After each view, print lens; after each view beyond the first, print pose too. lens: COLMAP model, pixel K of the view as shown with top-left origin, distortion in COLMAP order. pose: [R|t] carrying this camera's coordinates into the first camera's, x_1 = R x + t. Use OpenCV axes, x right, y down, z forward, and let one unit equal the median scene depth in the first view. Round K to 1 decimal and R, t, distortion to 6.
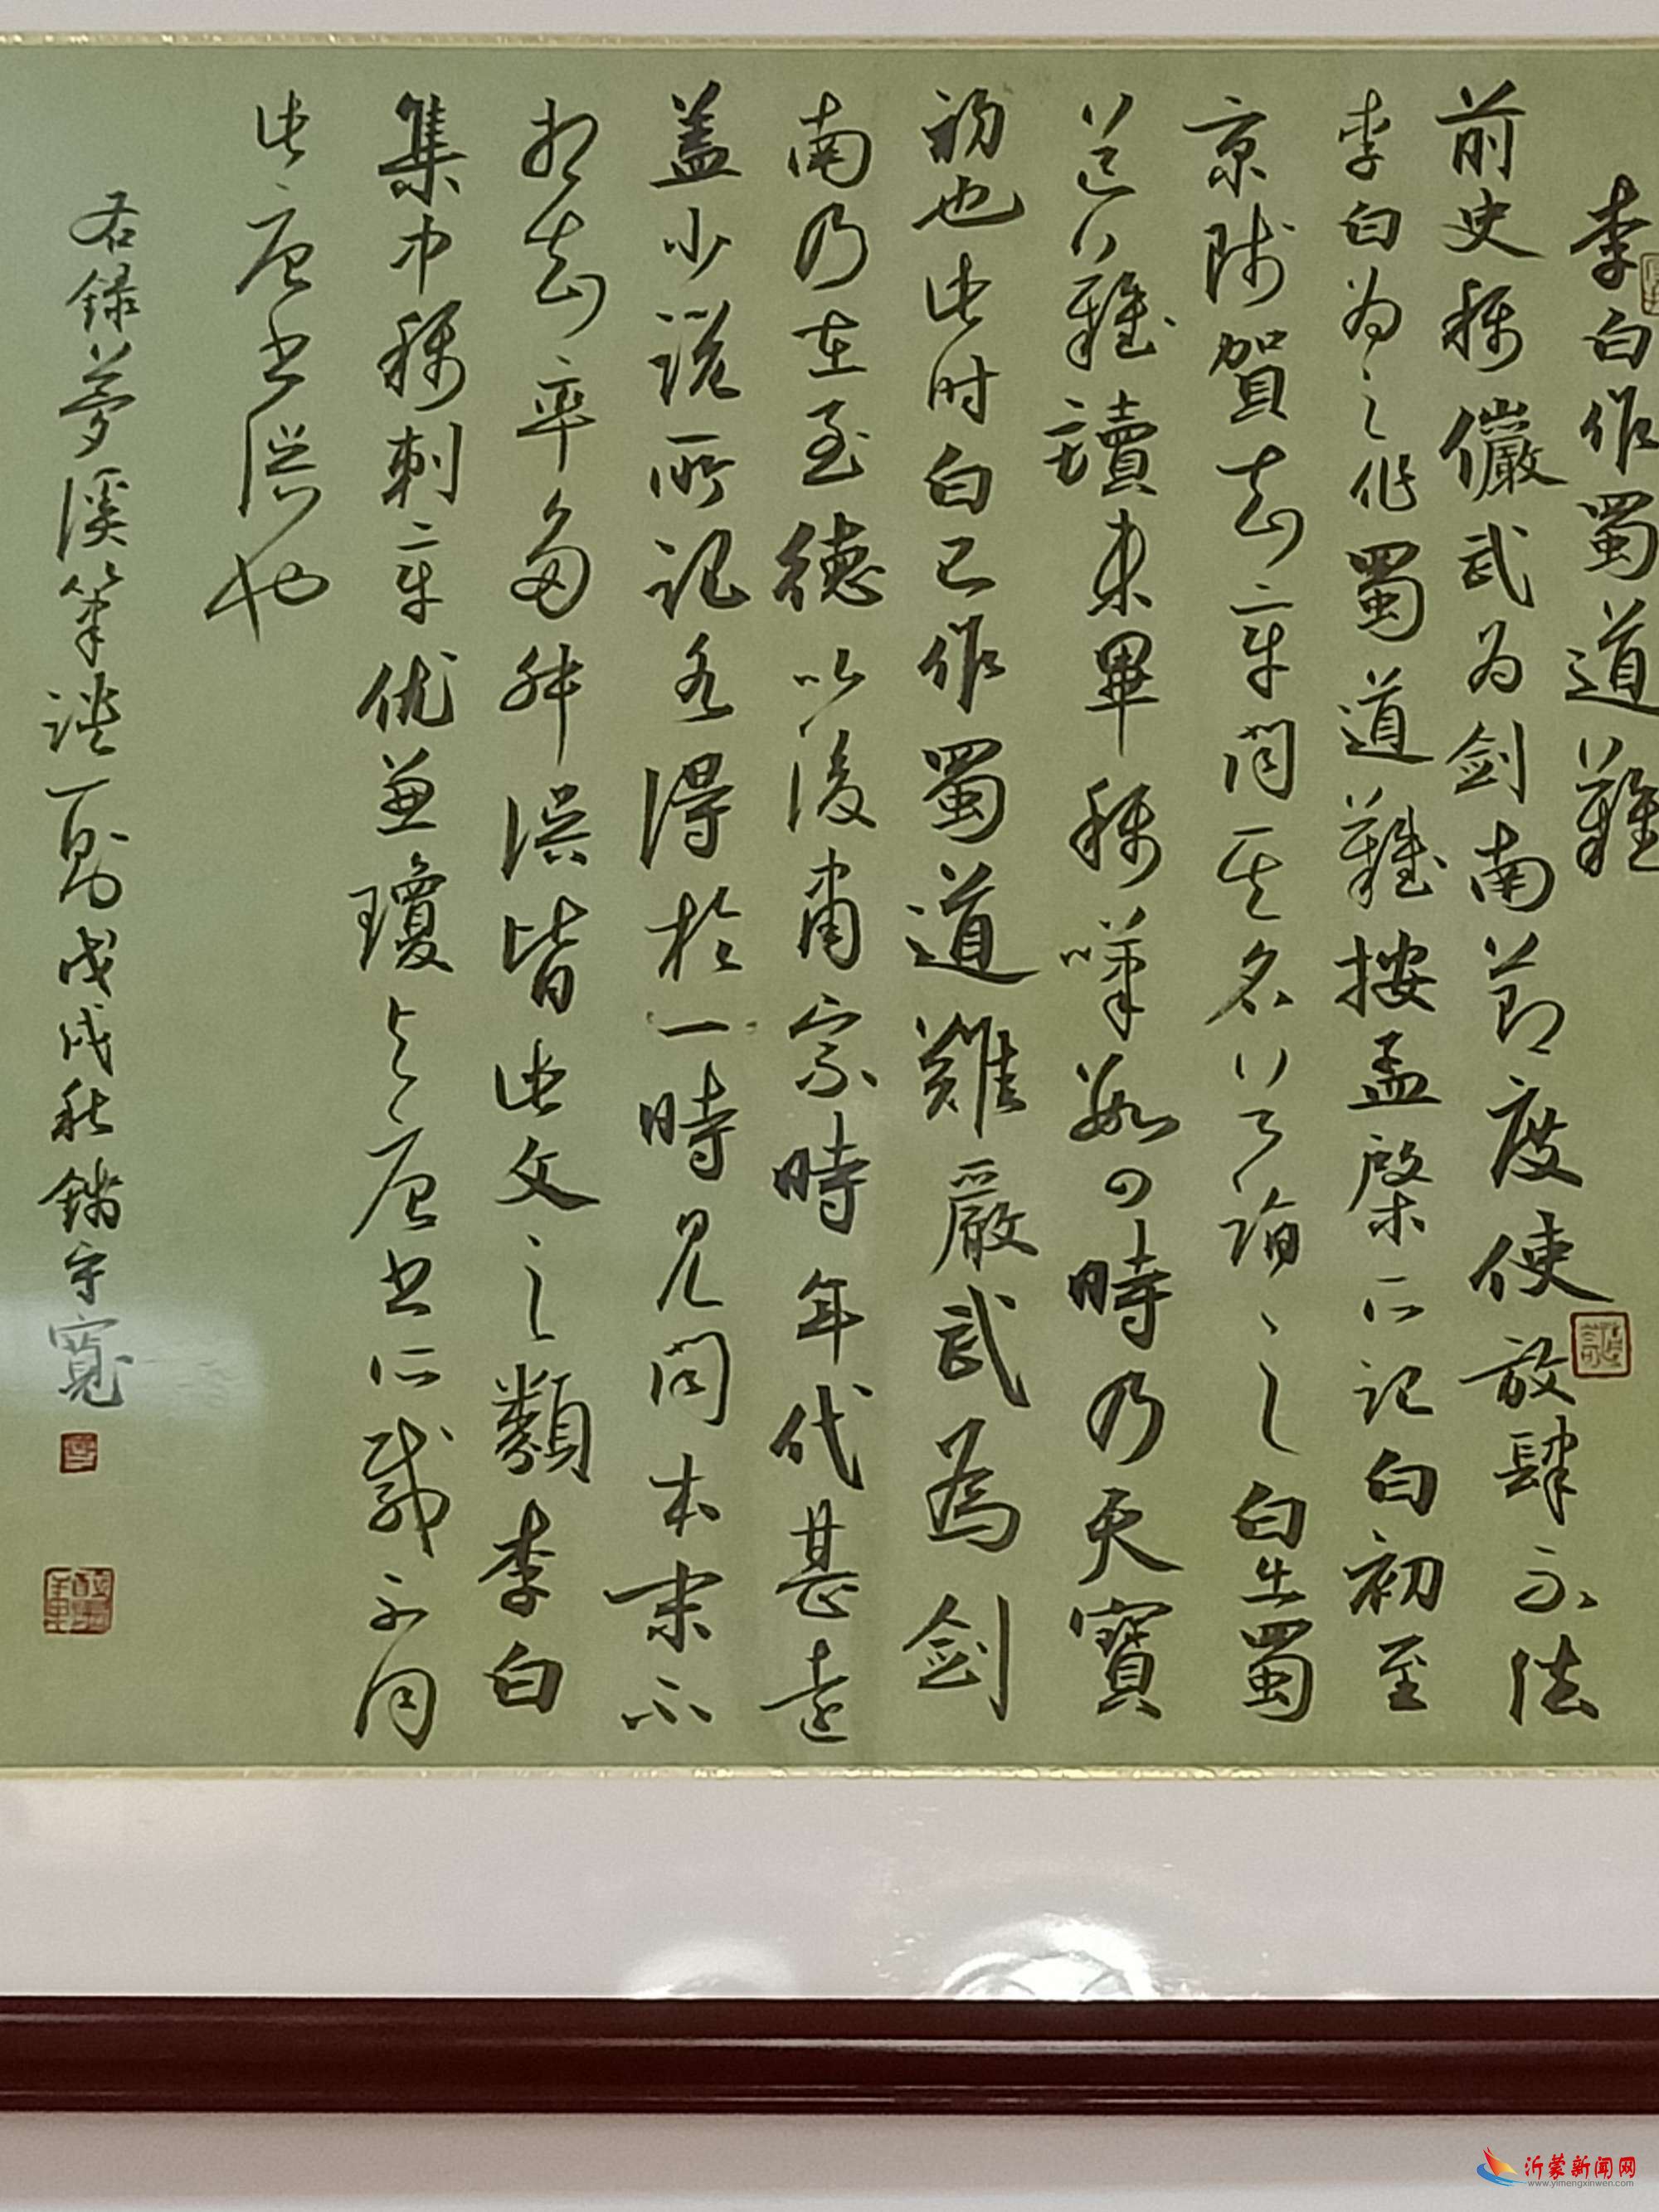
lens RADIAL K [[1682.4, 0, 829.3], [0, 1682.4, 1099.2], [0, 0, 1]] dist [0.050905, -0.023344]
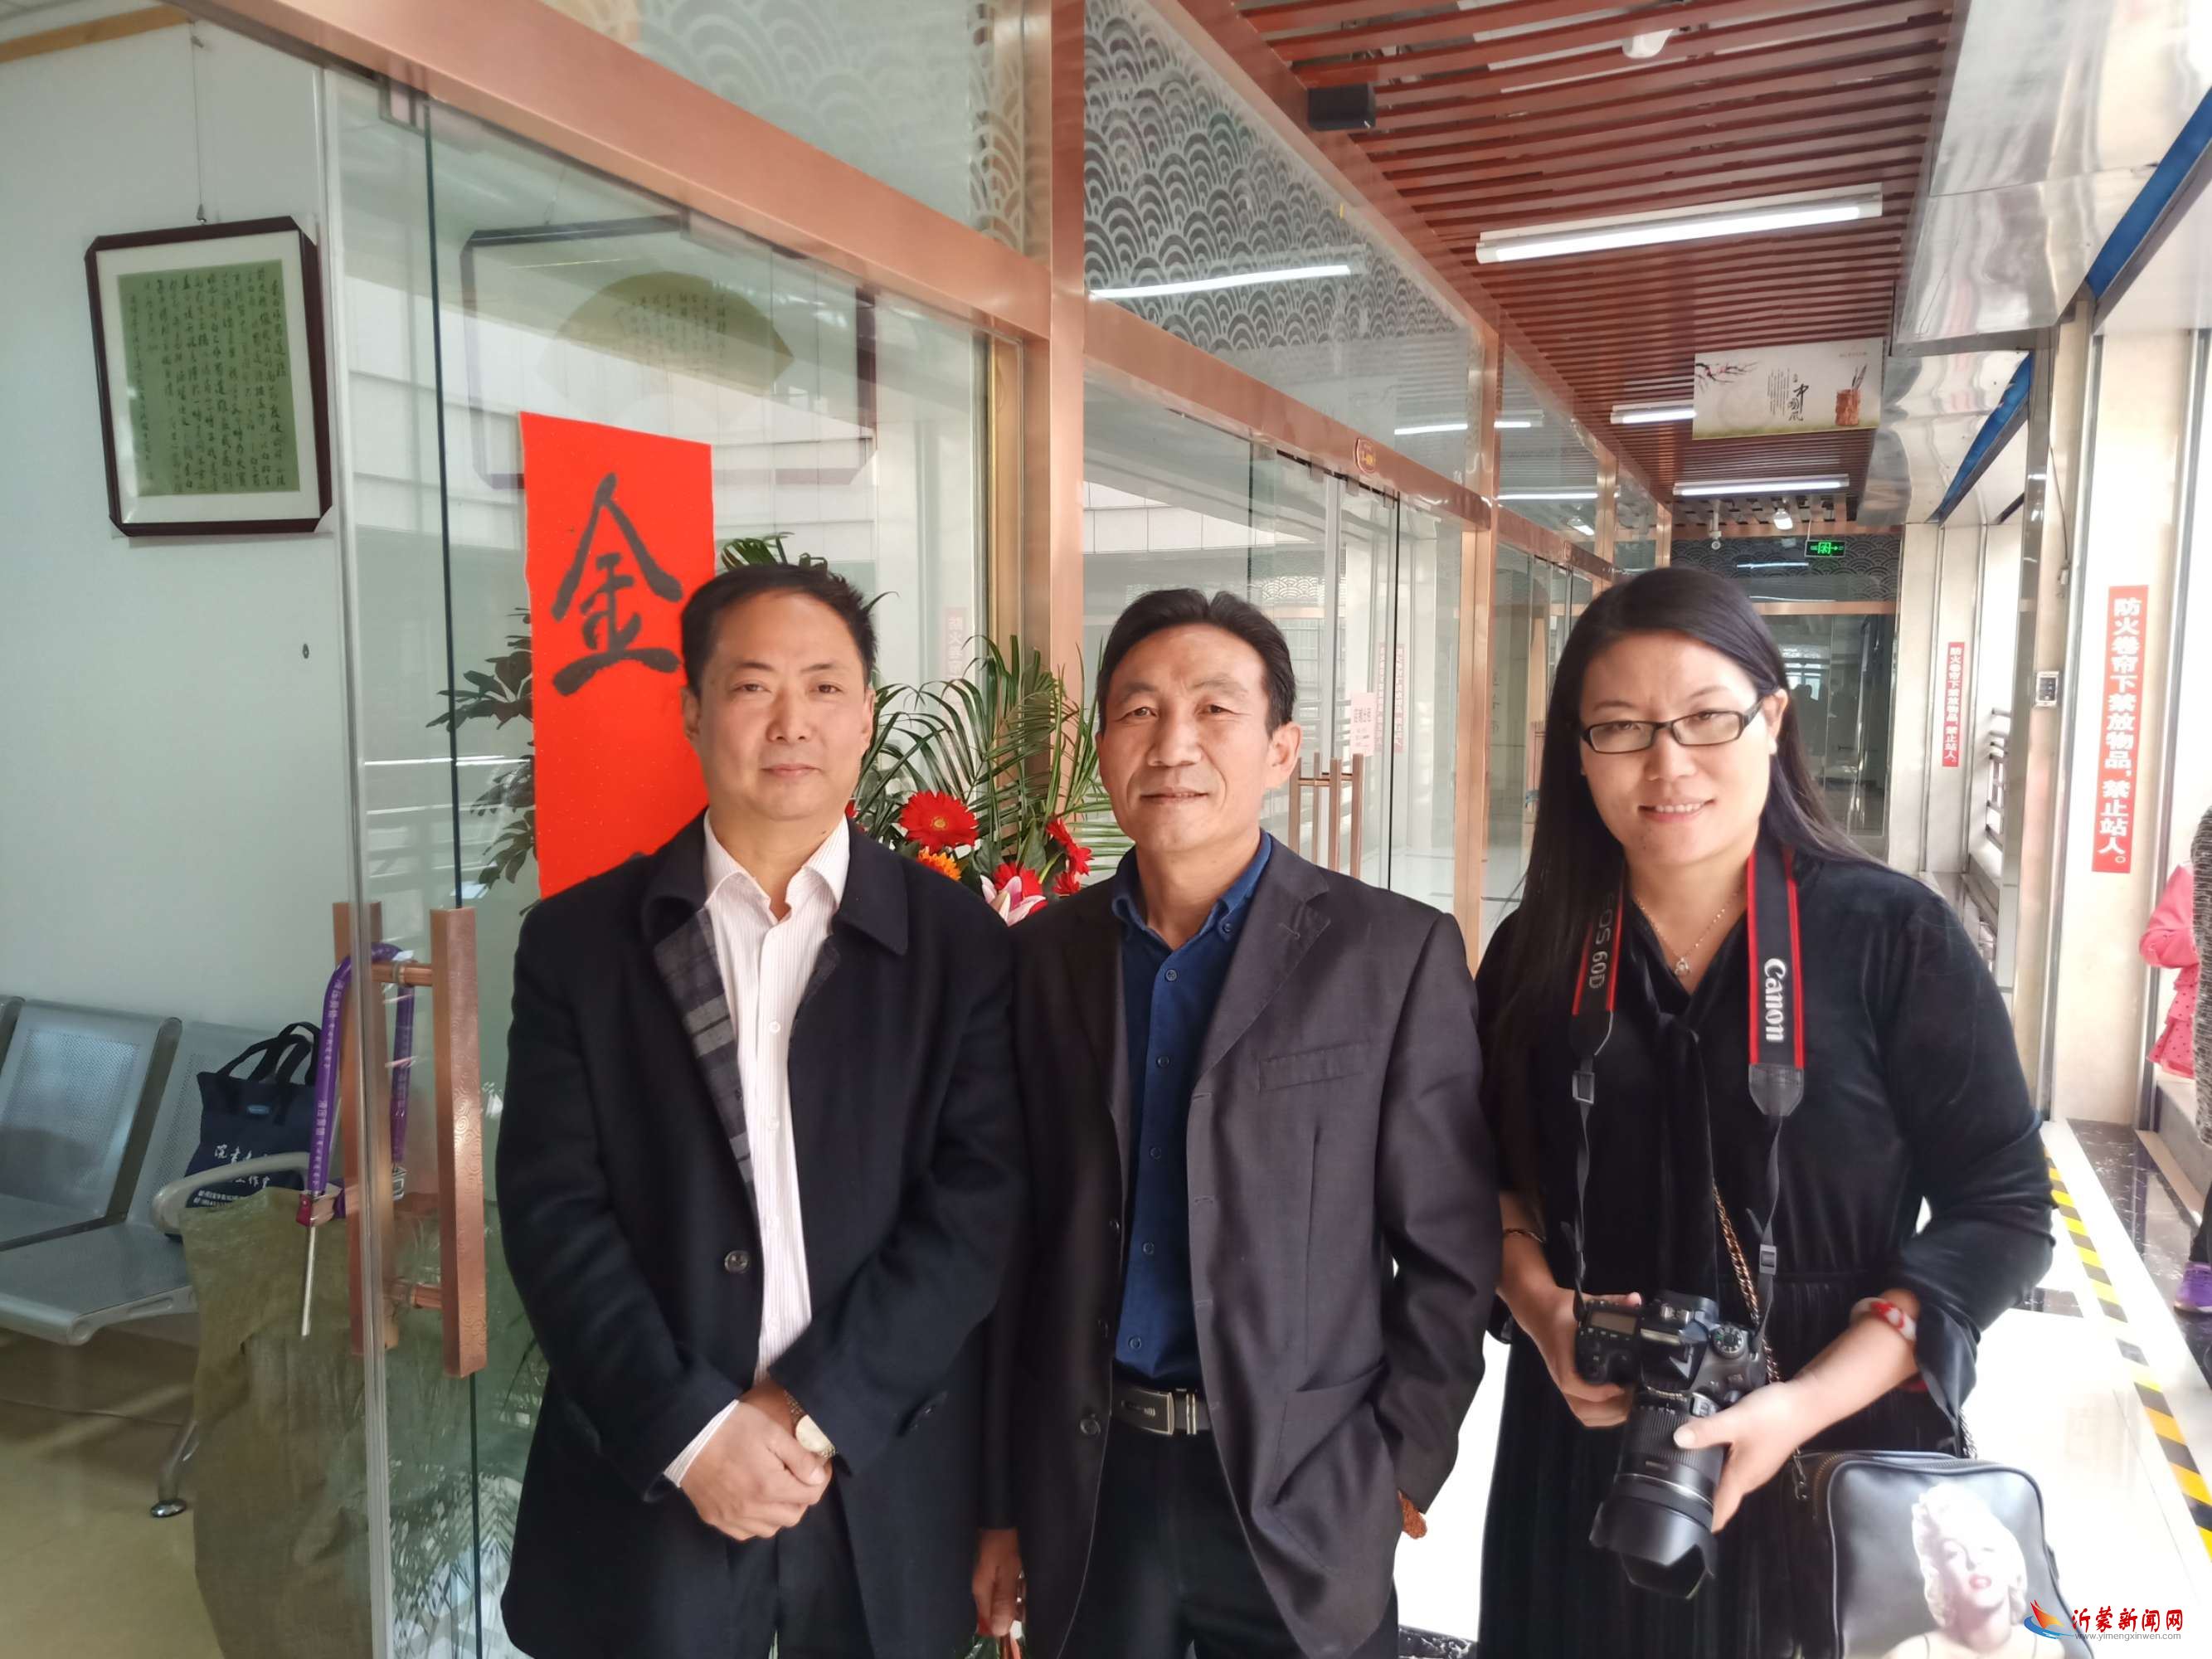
lens RADIAL K [[1682.4, 0, 1119.0], [0, 1682.4, 797.5], [0, 0, 1]] dist [0.050905, -0.023344]
pose [[0.917463, 0.041767, -0.395621, 7.138563], [0.036825, 0.981287, 0.188998, 0.424529], [0.396112, -0.187968, 0.898757, -4.844483]]
